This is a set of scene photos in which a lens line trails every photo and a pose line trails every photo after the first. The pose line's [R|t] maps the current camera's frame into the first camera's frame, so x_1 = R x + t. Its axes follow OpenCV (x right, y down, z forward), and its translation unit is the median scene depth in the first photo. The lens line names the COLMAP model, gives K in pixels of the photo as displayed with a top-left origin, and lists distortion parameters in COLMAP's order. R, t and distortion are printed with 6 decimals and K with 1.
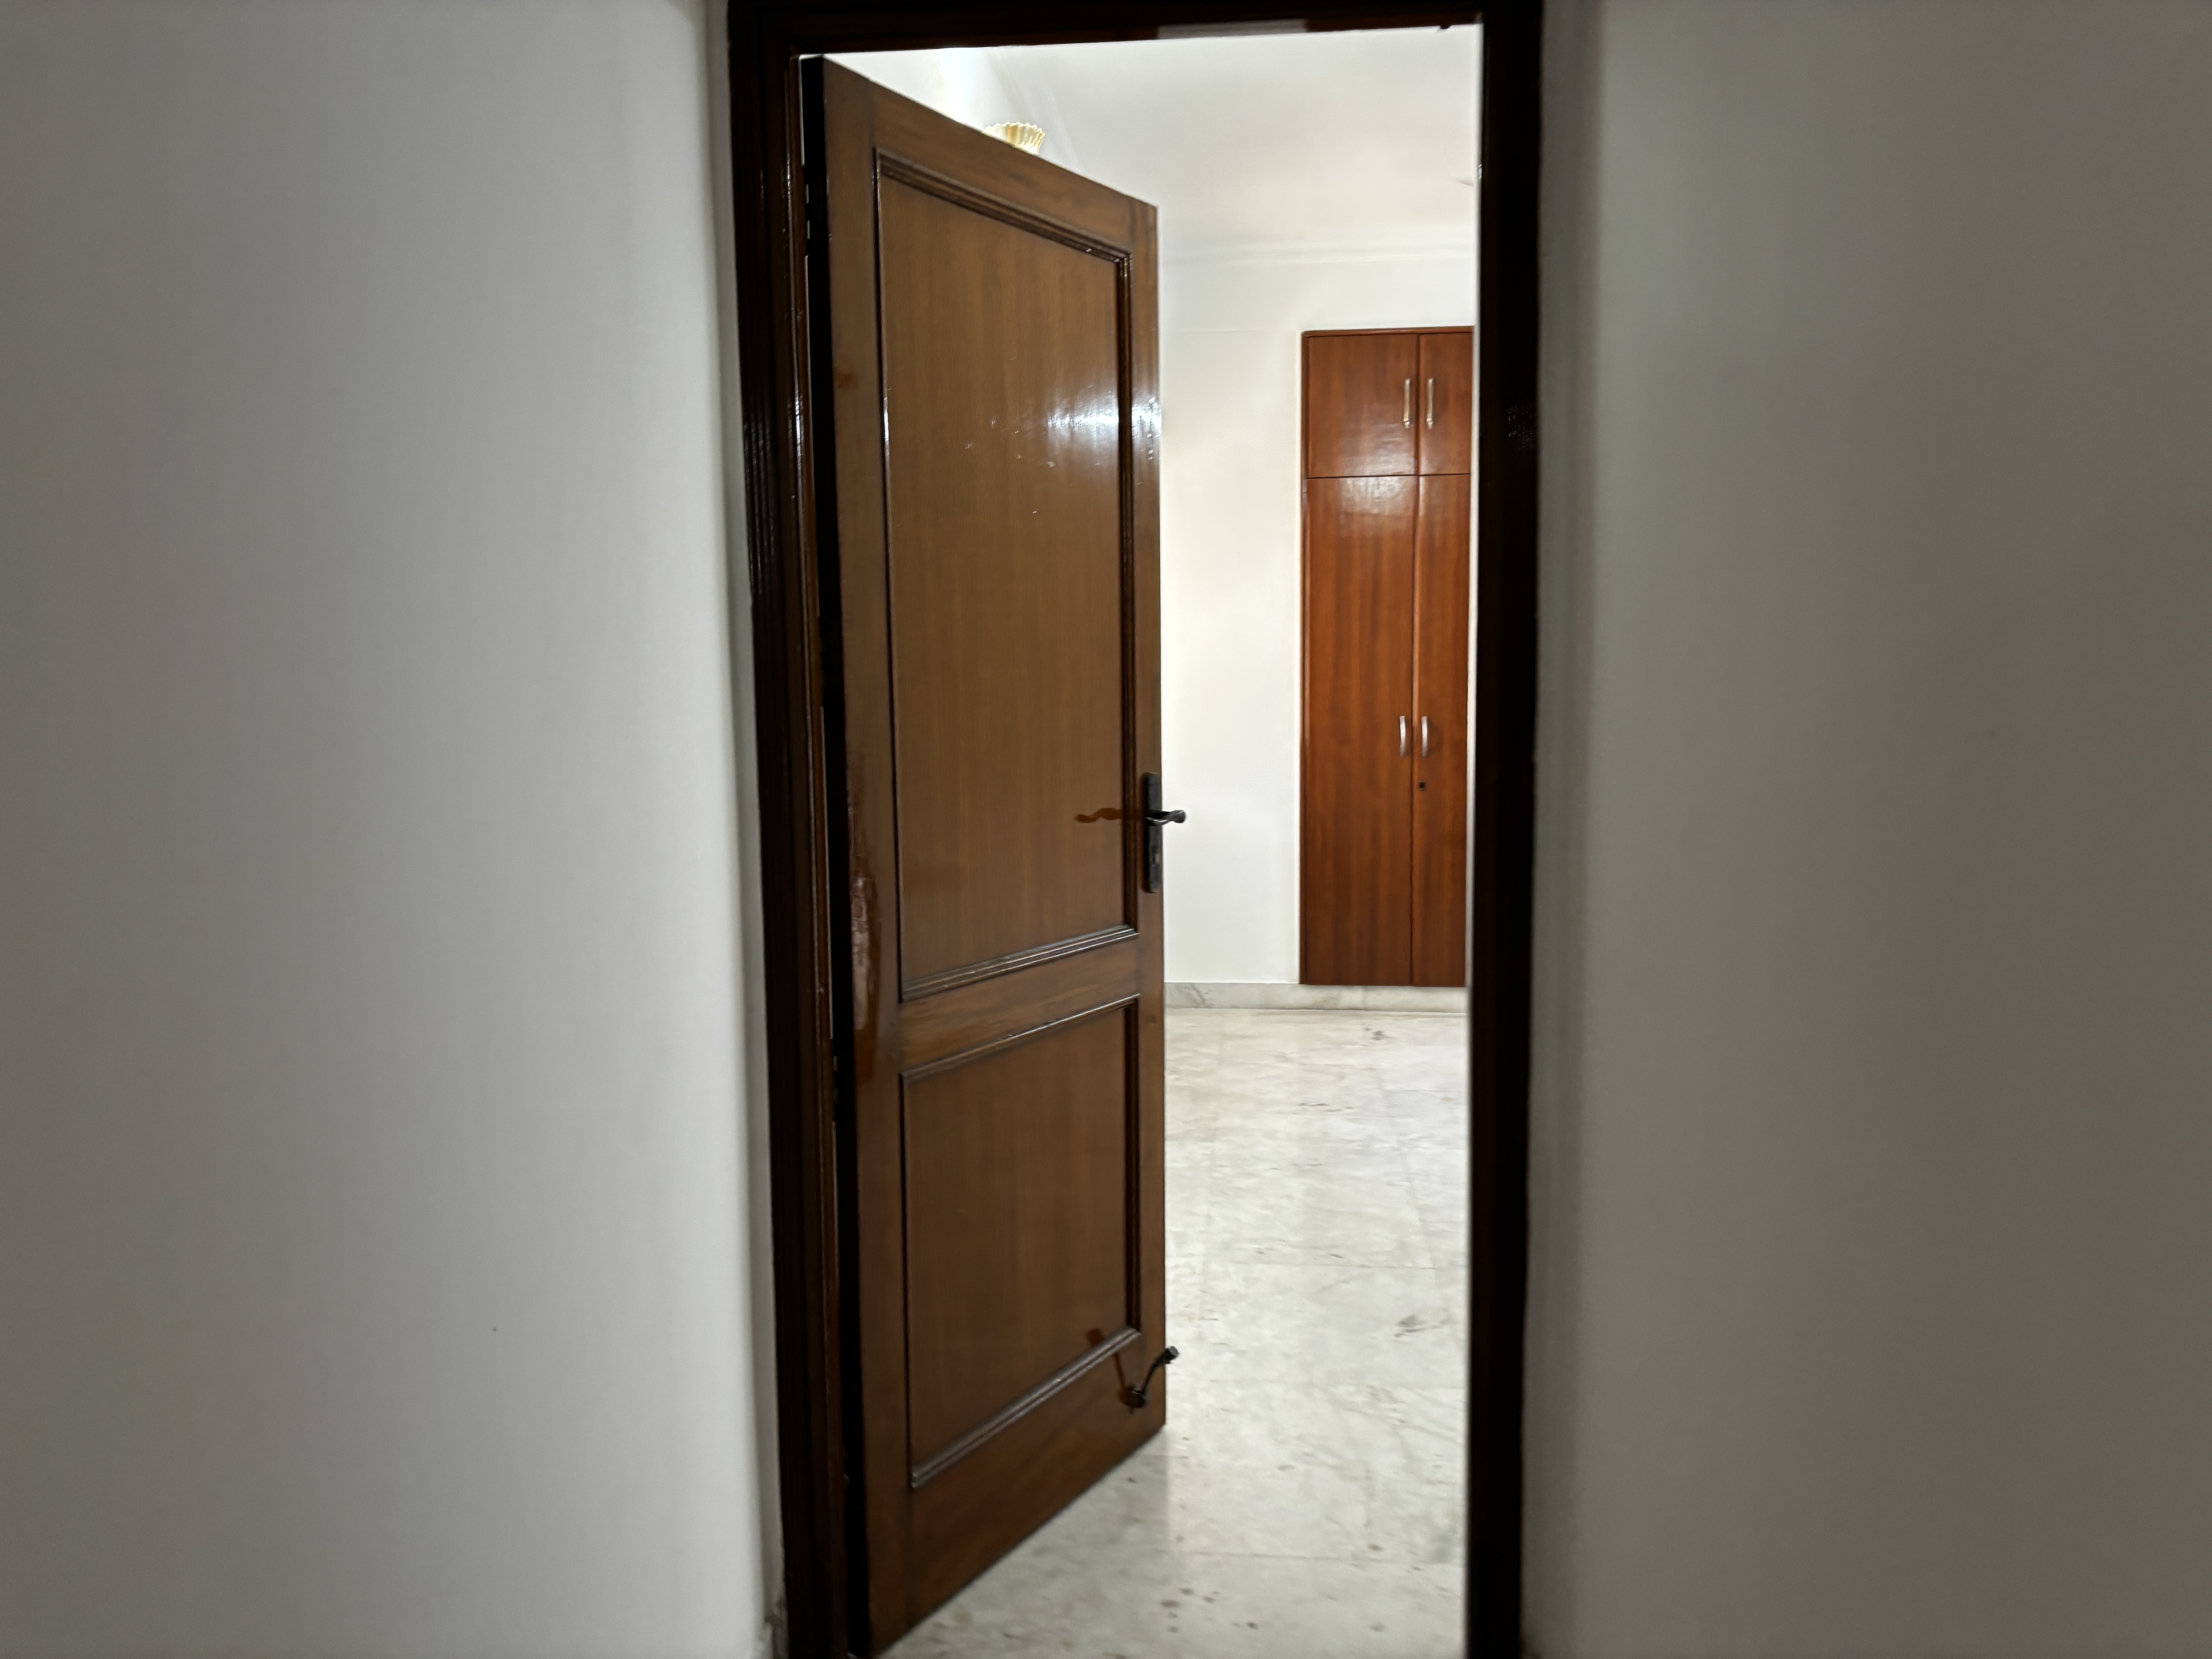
lens RADIAL K [[1741.4, 0, 1104.1], [0, 1741.4, 834.5], [0, 0, 1]] dist [0.027492, -0.005233]
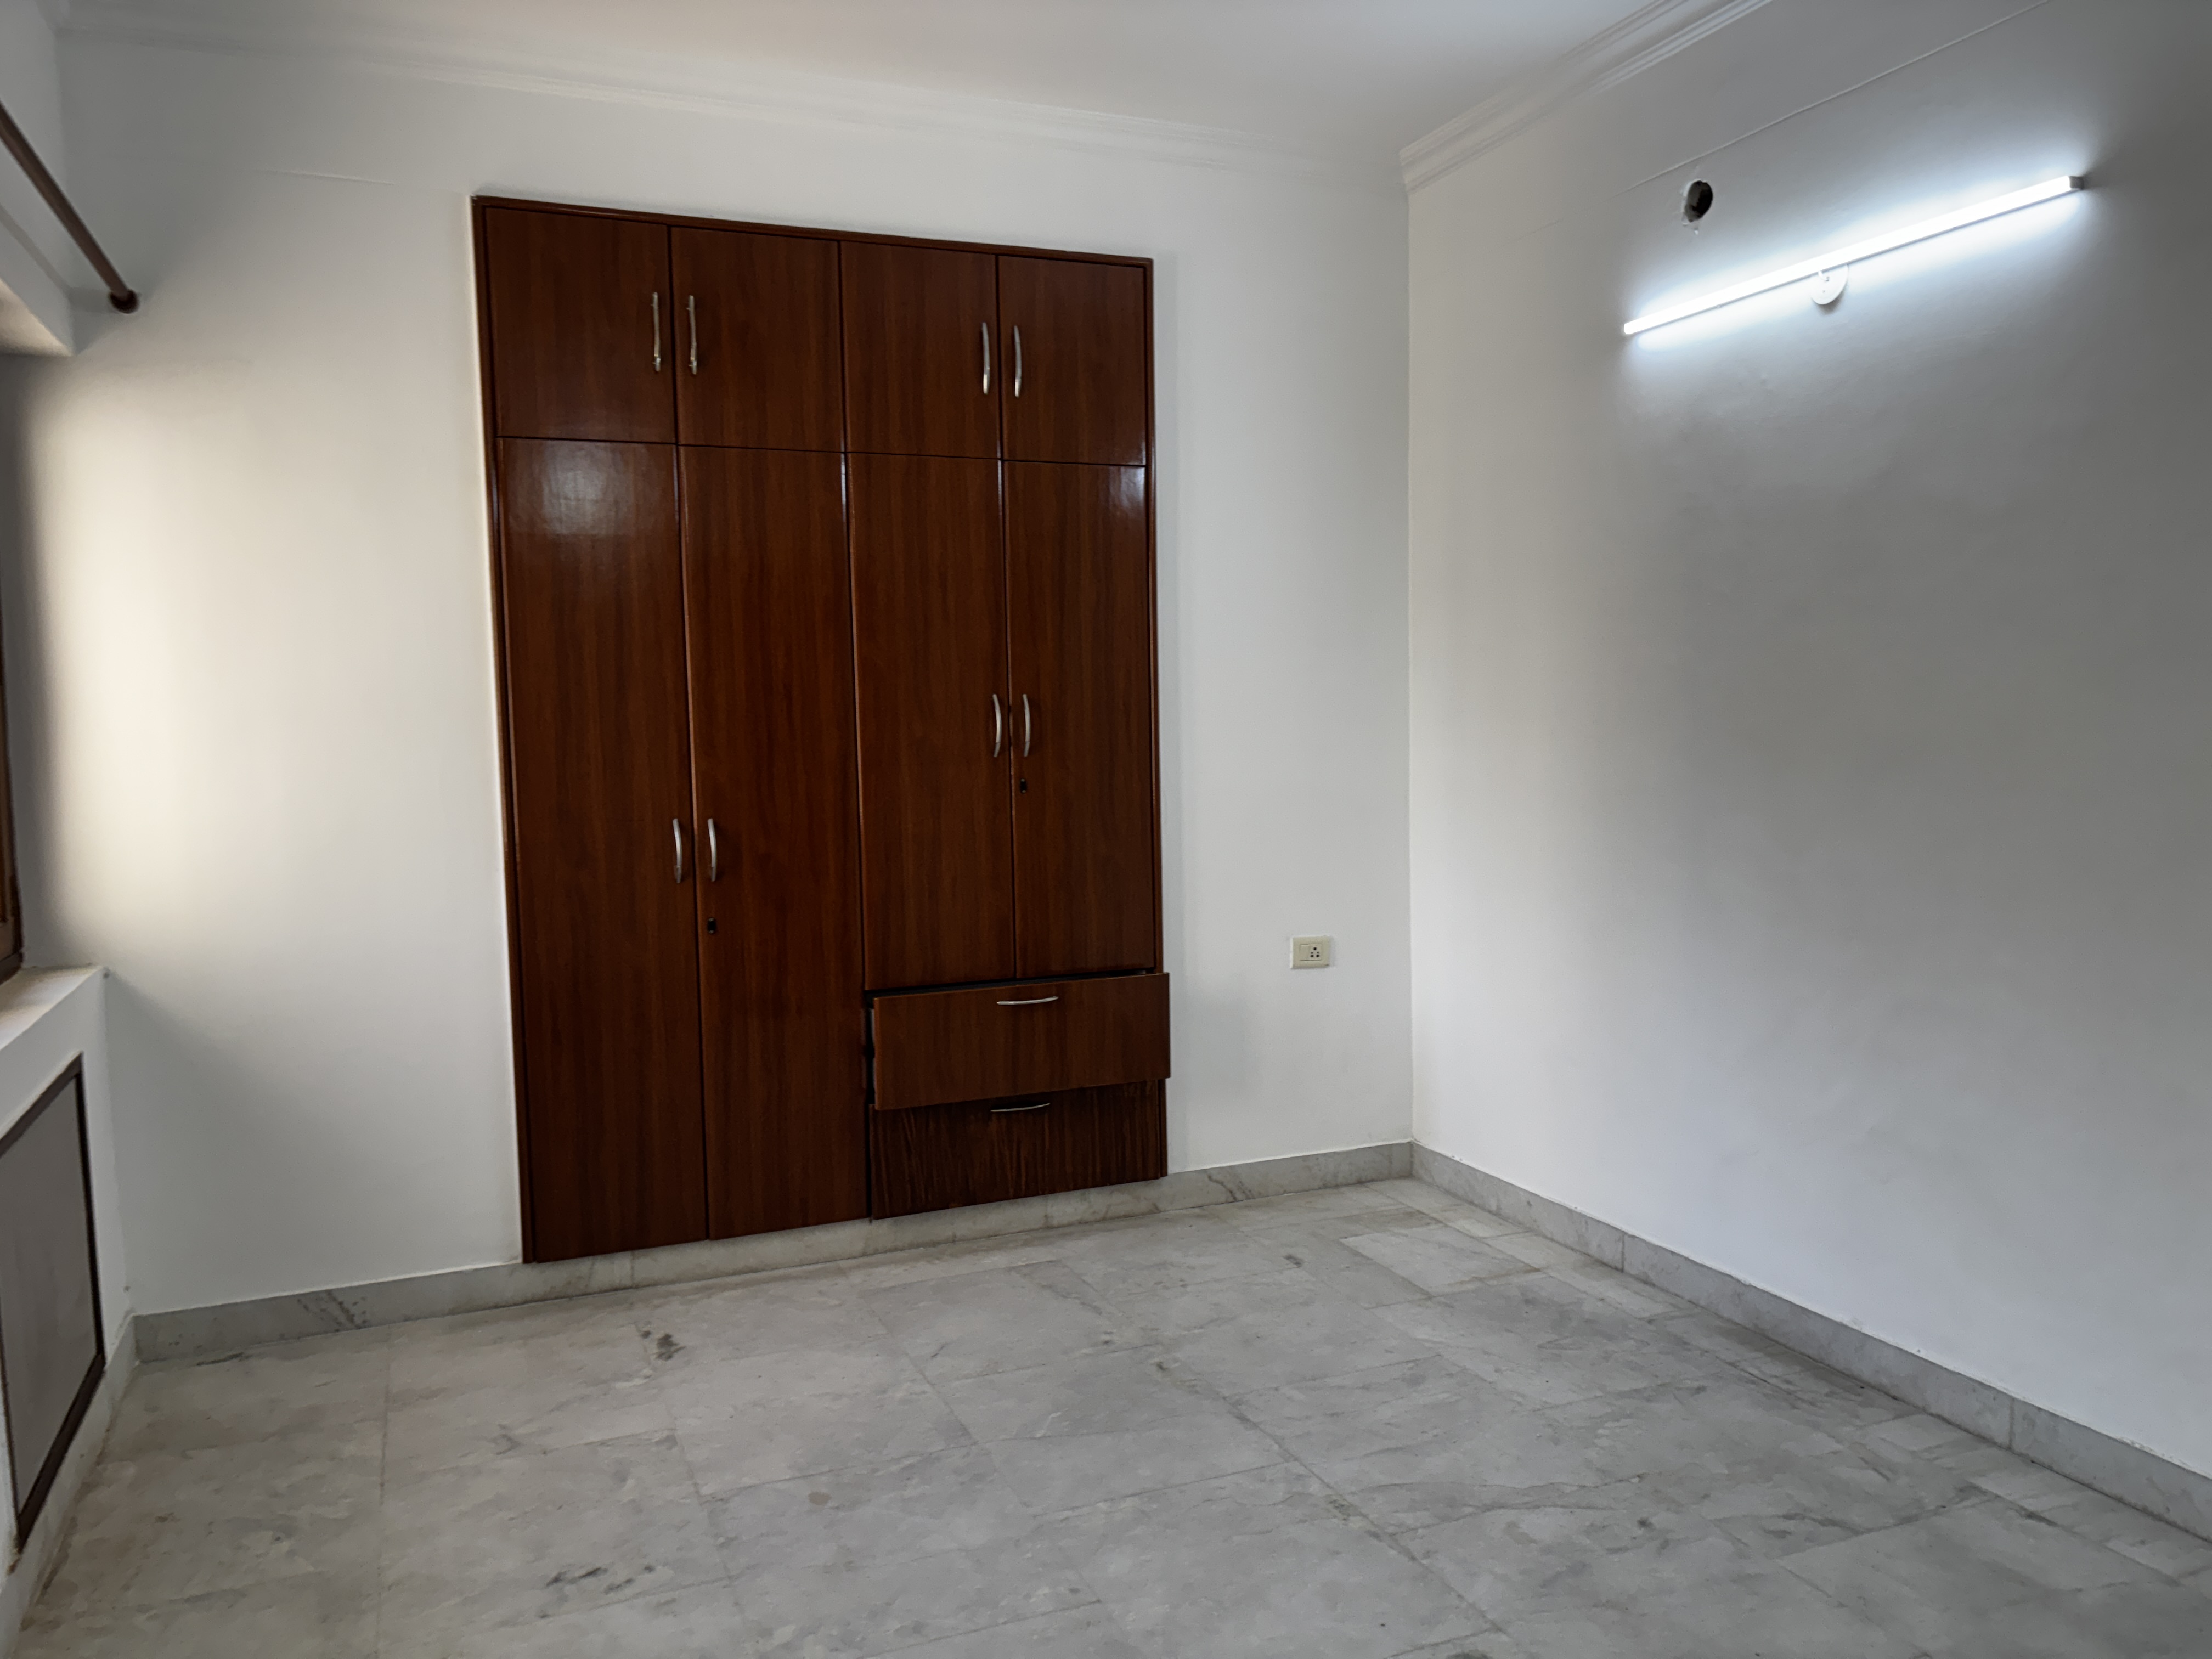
lens RADIAL K [[1741.4, 0, 1115.6], [0, 1741.4, 841.6], [0, 0, 1]] dist [0.027492, -0.005233]
pose [[0.894216, -0.039170, 0.445919, 0.031098], [0.056291, 0.998096, -0.025209, -0.034728], [-0.444083, 0.047643, 0.894718, 0.361848]]
